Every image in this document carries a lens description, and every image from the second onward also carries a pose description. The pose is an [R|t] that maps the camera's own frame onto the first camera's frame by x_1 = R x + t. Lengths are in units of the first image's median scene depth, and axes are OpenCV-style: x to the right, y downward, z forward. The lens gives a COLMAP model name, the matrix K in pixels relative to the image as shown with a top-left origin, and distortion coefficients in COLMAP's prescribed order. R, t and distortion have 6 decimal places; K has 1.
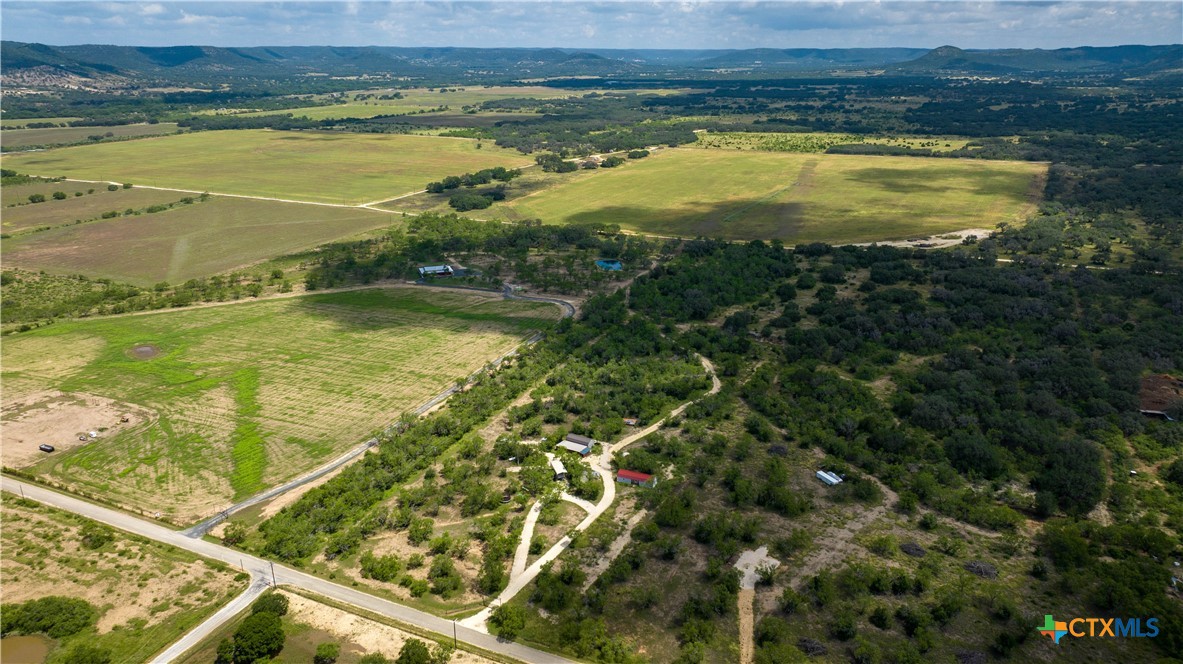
lens RADIAL K [[813.2, 0, 591.5], [0, 813.2, 332.0], [0, 0, 1]] dist [-0.036385, 0.036910]
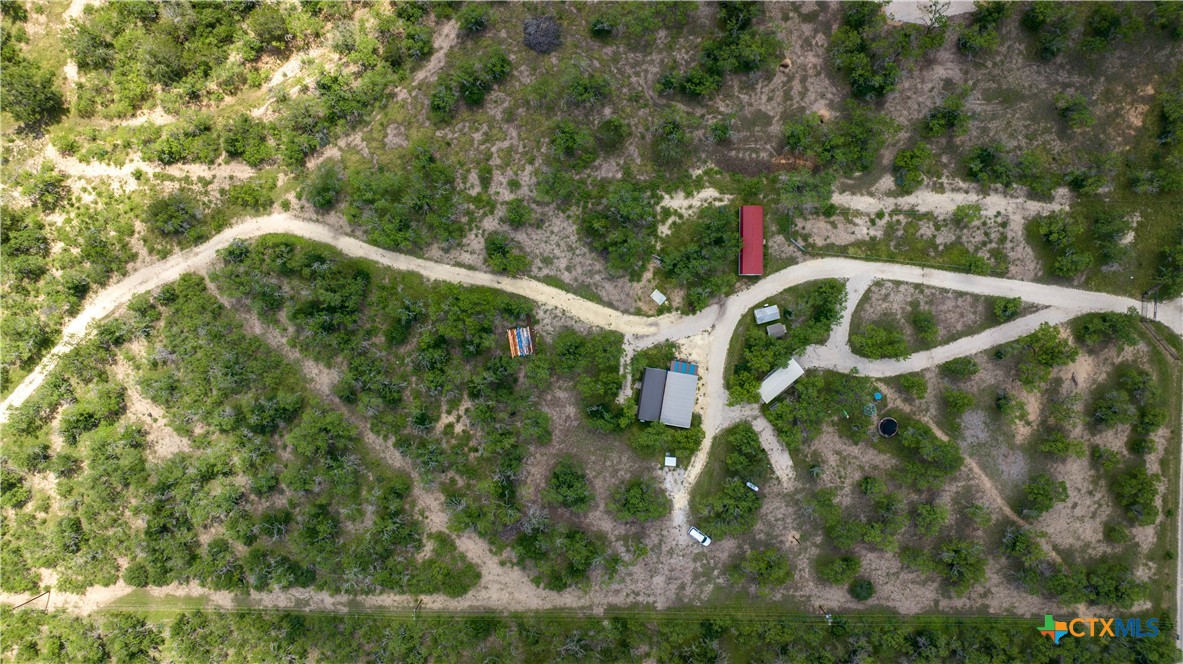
lens RADIAL K [[813.2, 0, 591.5], [0, 813.2, 332.0], [0, 0, 1]] dist [-0.036385, 0.036910]
pose [[-0.386307, -0.922336, 0.007929, 0.018484], [0.300698, -0.117807, 0.946416, -0.205637], [-0.871979, 0.367991, 0.322854, 0.485681]]
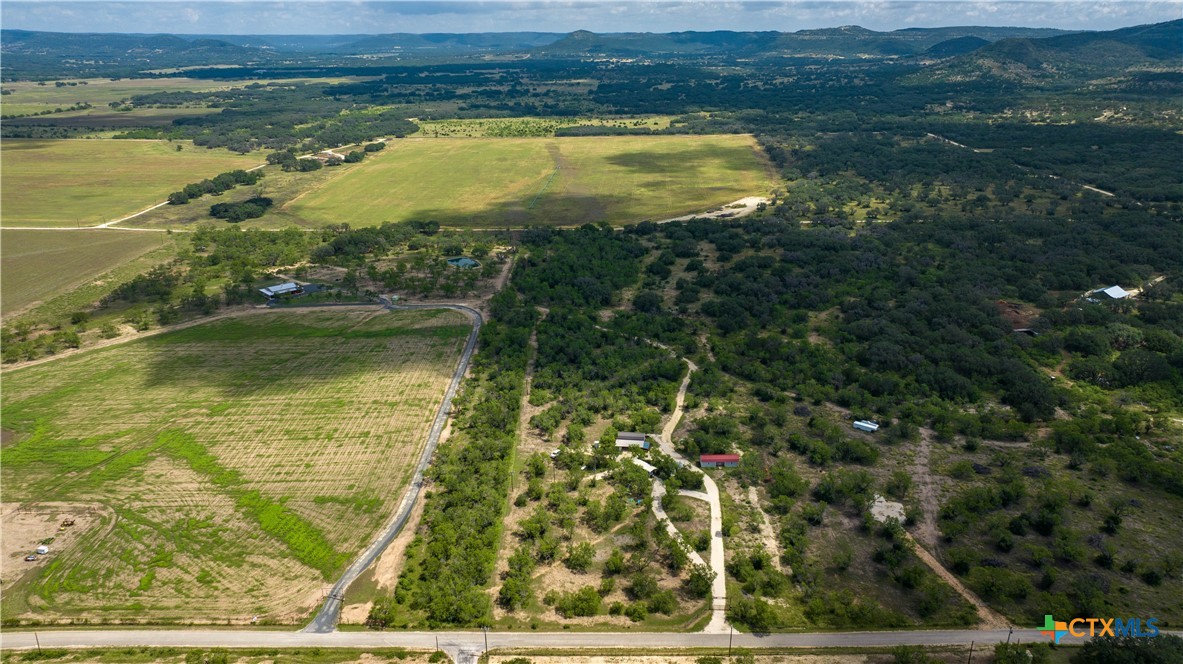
lens RADIAL K [[813.2, 0, 591.5], [0, 813.2, 332.0], [0, 0, 1]] dist [-0.036385, 0.036910]
pose [[0.913851, -0.138625, 0.381652, -0.241004], [0.132264, 0.990282, 0.042993, -0.024787], [-0.383903, 0.011190, 0.923306, 0.054136]]
